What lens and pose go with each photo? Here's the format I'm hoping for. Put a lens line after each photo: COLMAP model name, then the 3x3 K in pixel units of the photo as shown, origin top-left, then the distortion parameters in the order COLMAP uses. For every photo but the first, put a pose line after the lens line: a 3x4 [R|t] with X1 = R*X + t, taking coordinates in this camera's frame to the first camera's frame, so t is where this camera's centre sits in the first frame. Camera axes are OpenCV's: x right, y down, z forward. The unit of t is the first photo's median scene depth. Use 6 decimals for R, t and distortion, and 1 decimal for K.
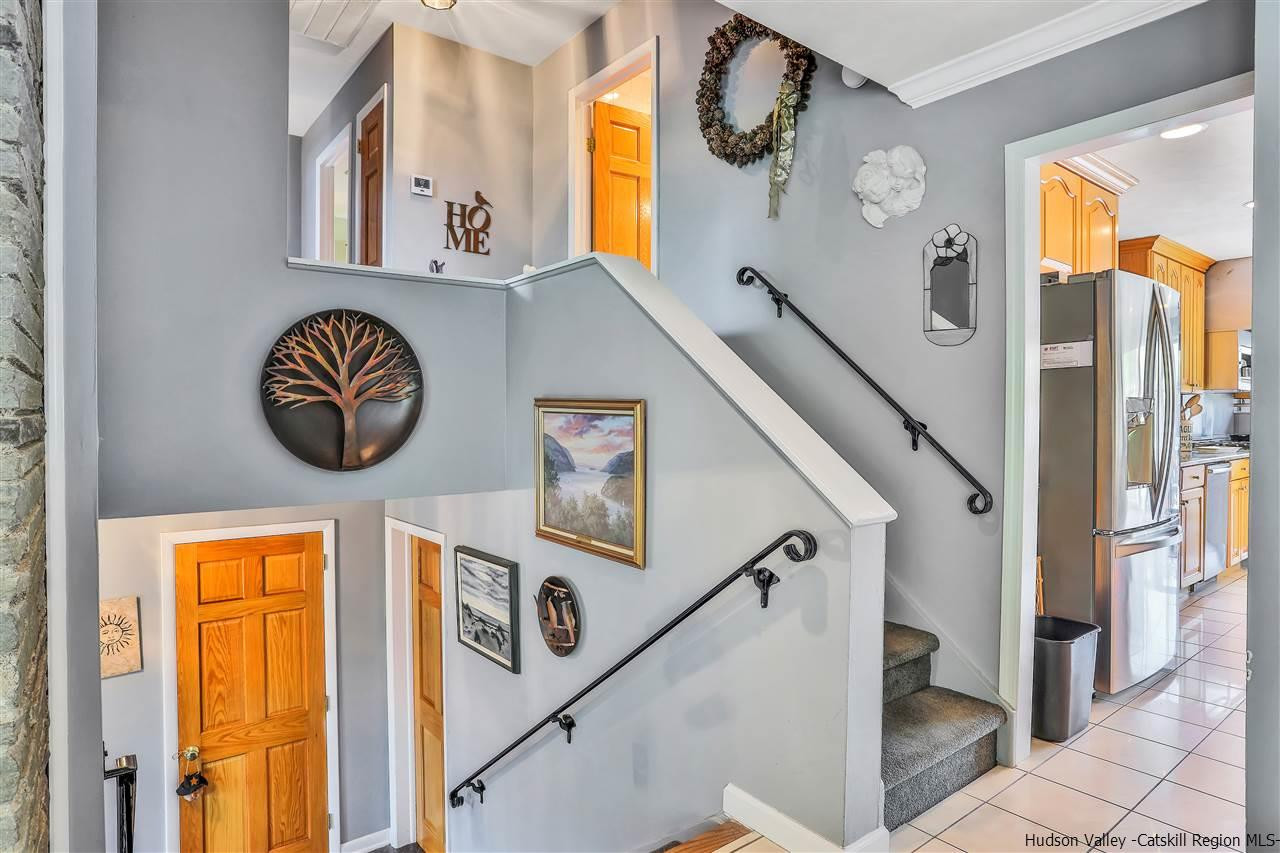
lens RADIAL K [[735.3, 0, 630.7], [0, 735.3, 419.6], [0, 0, 1]] dist [-0.019239, 0.004787]
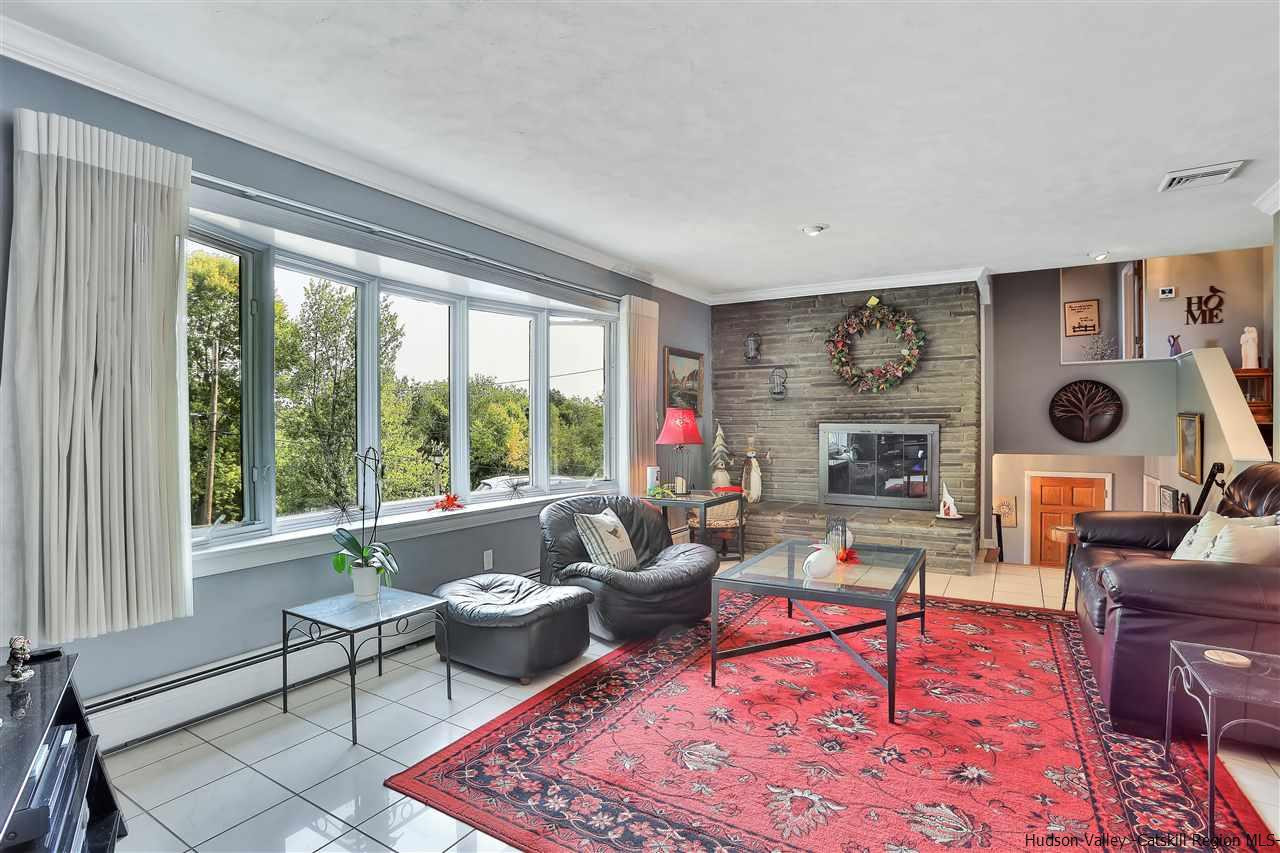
lens RADIAL K [[633.6, 0, 644.1], [0, 633.6, 421.6], [0, 0, 1]] dist [-0.016759, 0.001528]
pose [[0.387357, -0.000009, -0.921930, 0.614689], [-0.003625, 0.999992, -0.001533, 0.003079], [0.921923, 0.003936, 0.387354, -0.752753]]
